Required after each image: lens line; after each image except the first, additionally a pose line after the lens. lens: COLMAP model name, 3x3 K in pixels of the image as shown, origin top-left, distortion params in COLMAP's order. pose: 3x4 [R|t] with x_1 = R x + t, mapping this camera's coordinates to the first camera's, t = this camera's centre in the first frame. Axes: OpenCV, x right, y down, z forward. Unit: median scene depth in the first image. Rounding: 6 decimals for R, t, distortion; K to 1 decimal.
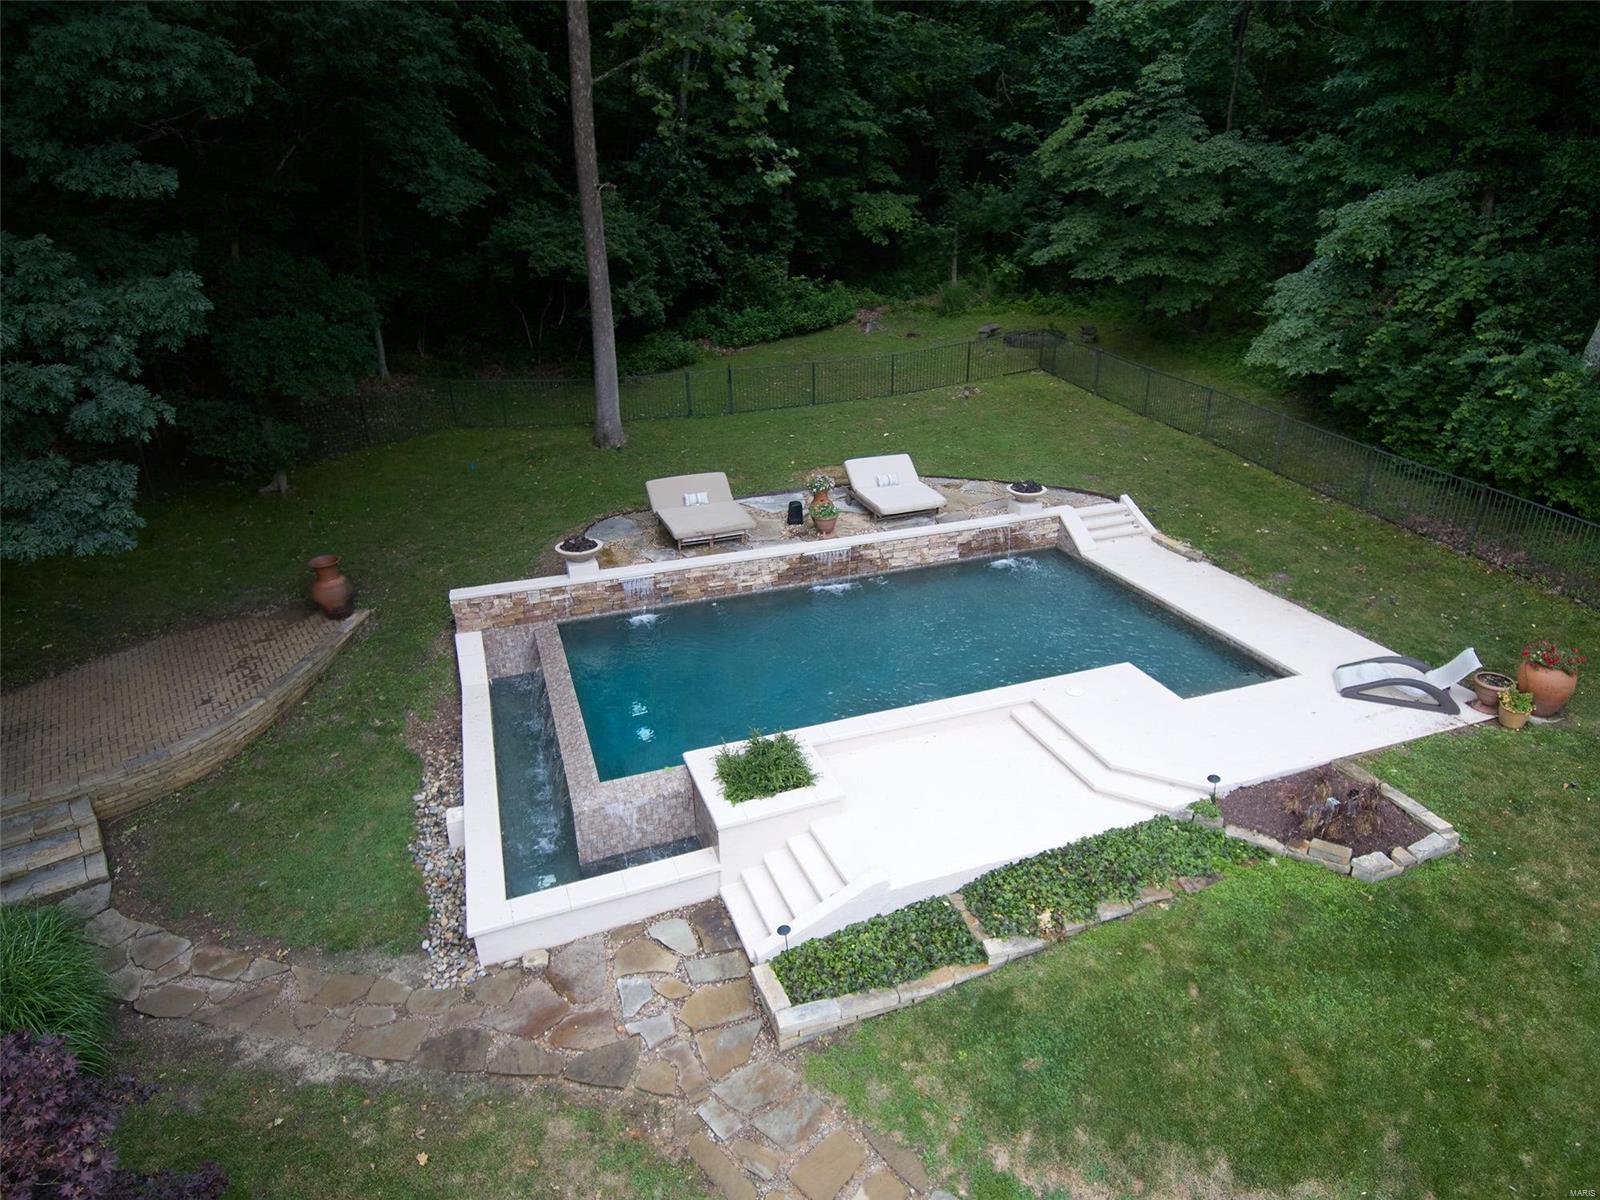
lens RADIAL K [[943.0, 0, 826.9], [0, 943.0, 641.0], [0, 0, 1]] dist [0.105900, -0.142776]
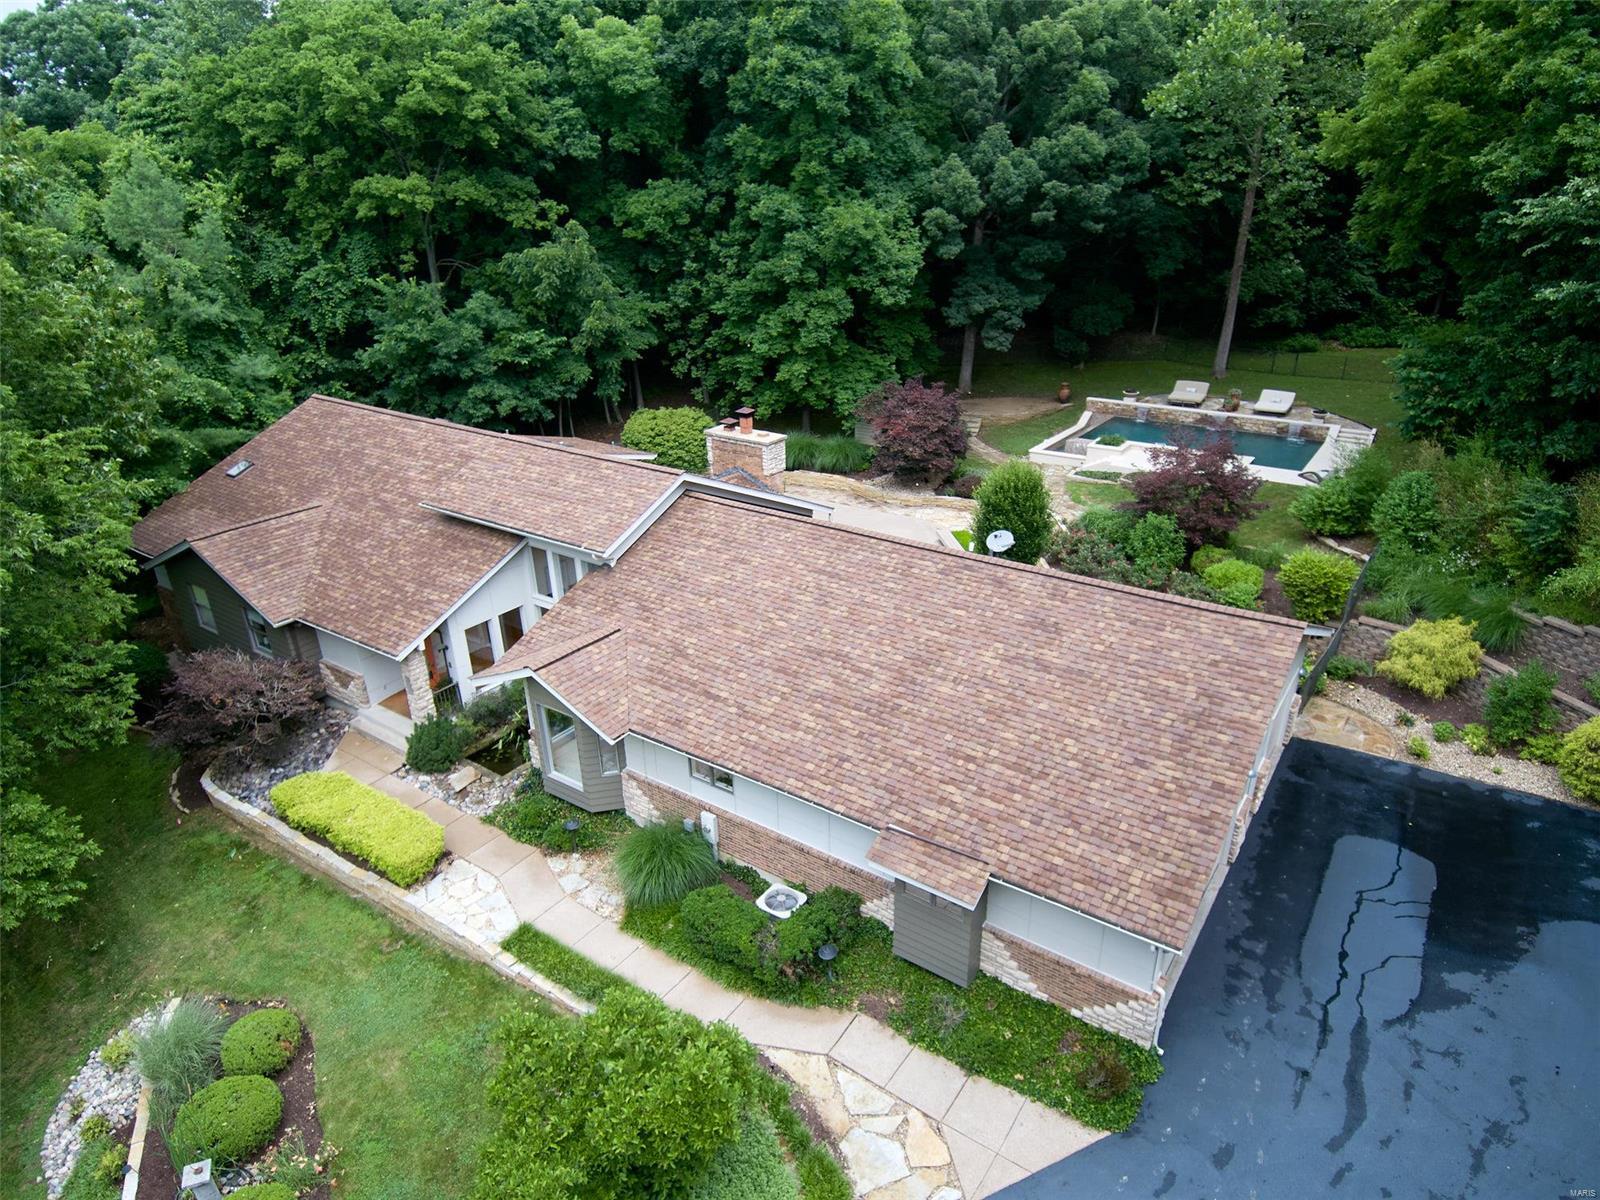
lens RADIAL K [[943.0, 0, 826.9], [0, 943.0, 641.0], [0, 0, 1]] dist [0.105900, -0.142776]
pose [[0.579879, 0.366094, -0.727816, 1.665792], [-0.352724, 0.918099, 0.180779, 0.413999], [0.734389, 0.151888, 0.661516, -1.575782]]
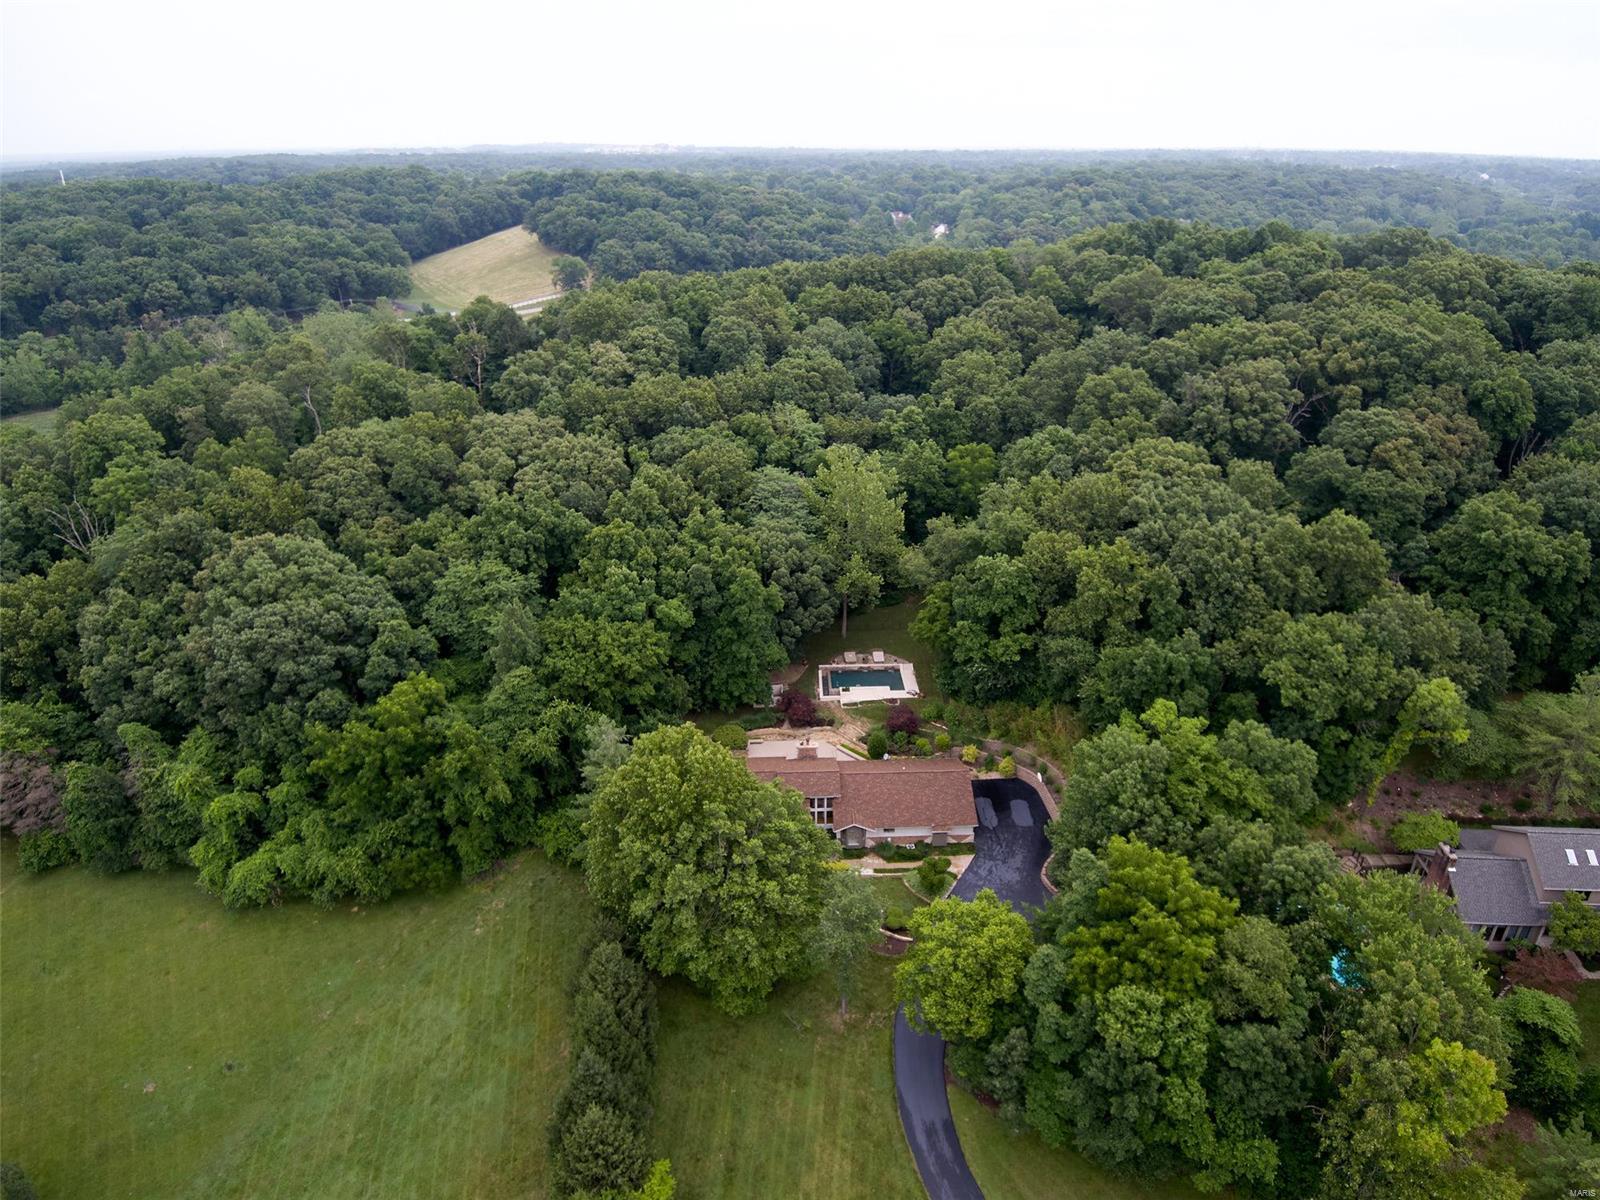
lens RADIAL K [[943.0, 0, 826.9], [0, 943.0, 641.0], [0, 0, 1]] dist [0.105900, -0.142776]
pose [[0.951660, 0.145344, -0.270589, 1.889189], [-0.142763, 0.989323, 0.029306, -0.515907], [0.271960, 0.010741, 0.962249, -6.967336]]
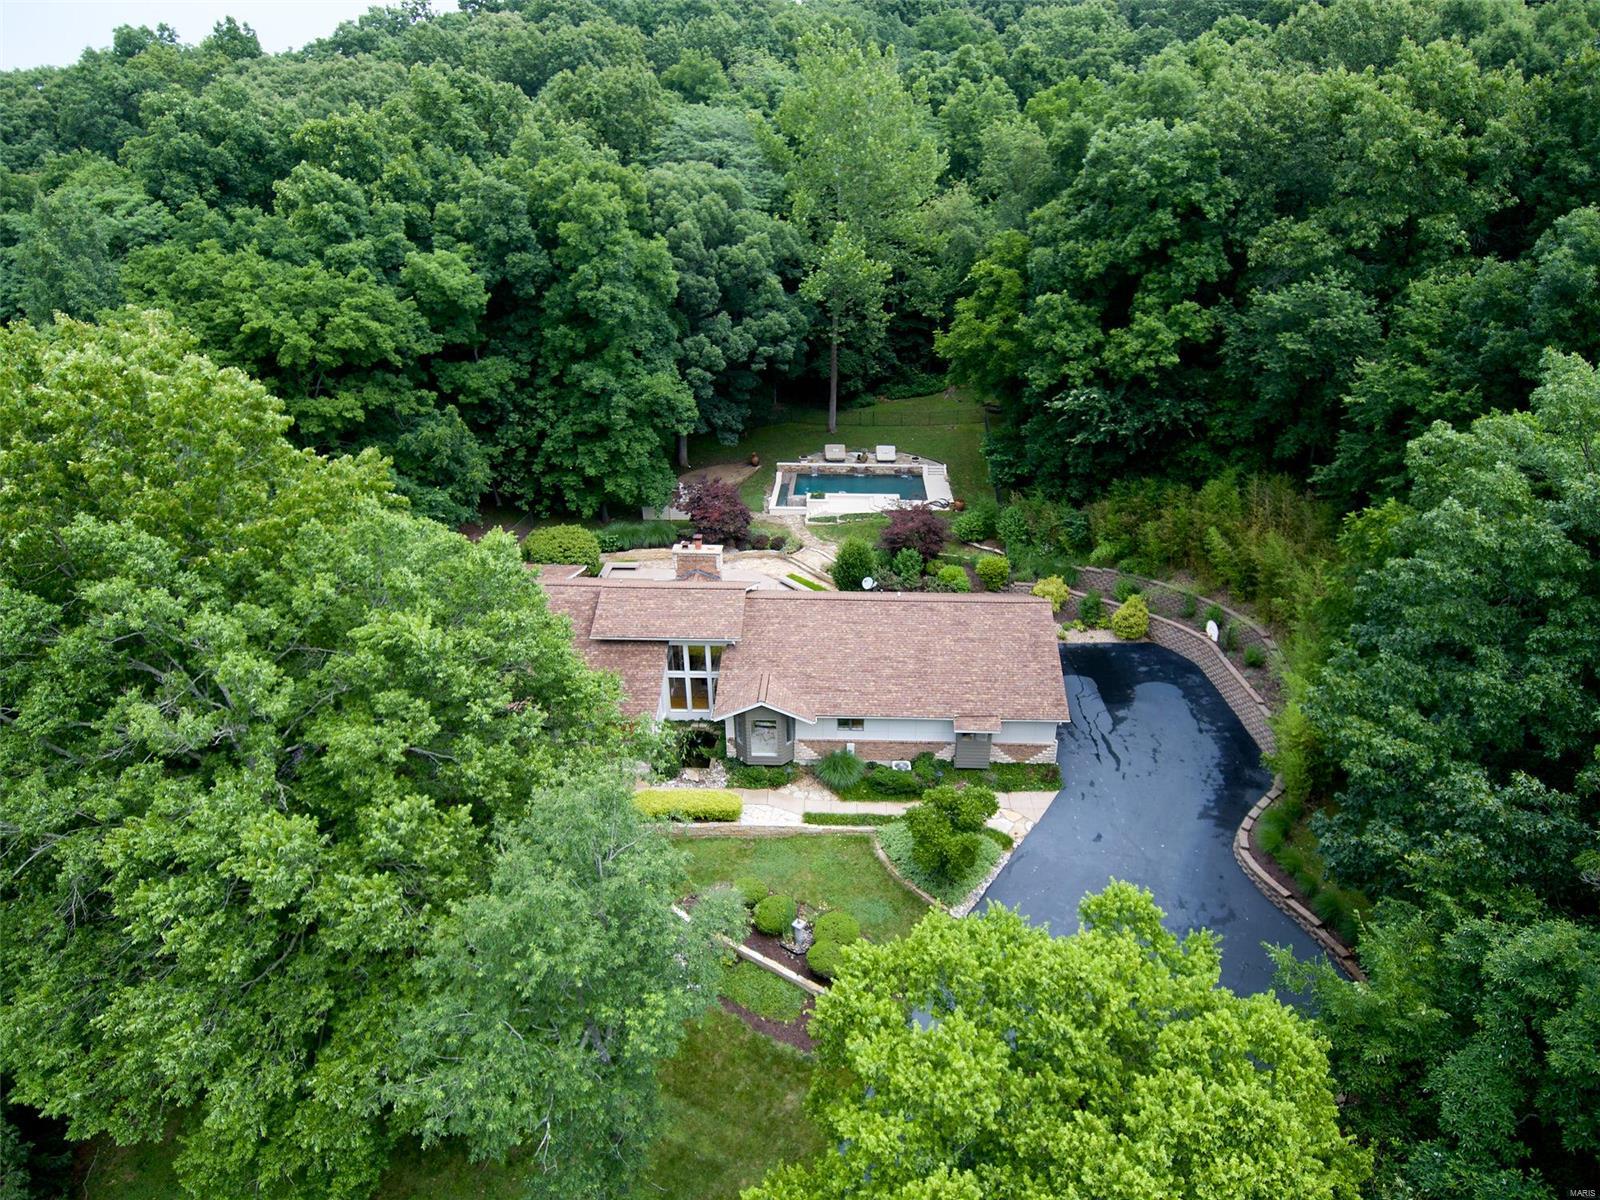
lens RADIAL K [[943.0, 0, 826.9], [0, 943.0, 641.0], [0, 0, 1]] dist [0.105900, -0.142776]
pose [[0.926932, 0.188735, -0.324308, 1.509875], [-0.175695, 0.982001, 0.069319, 0.441521], [0.331554, -0.007274, 0.943408, -3.325569]]
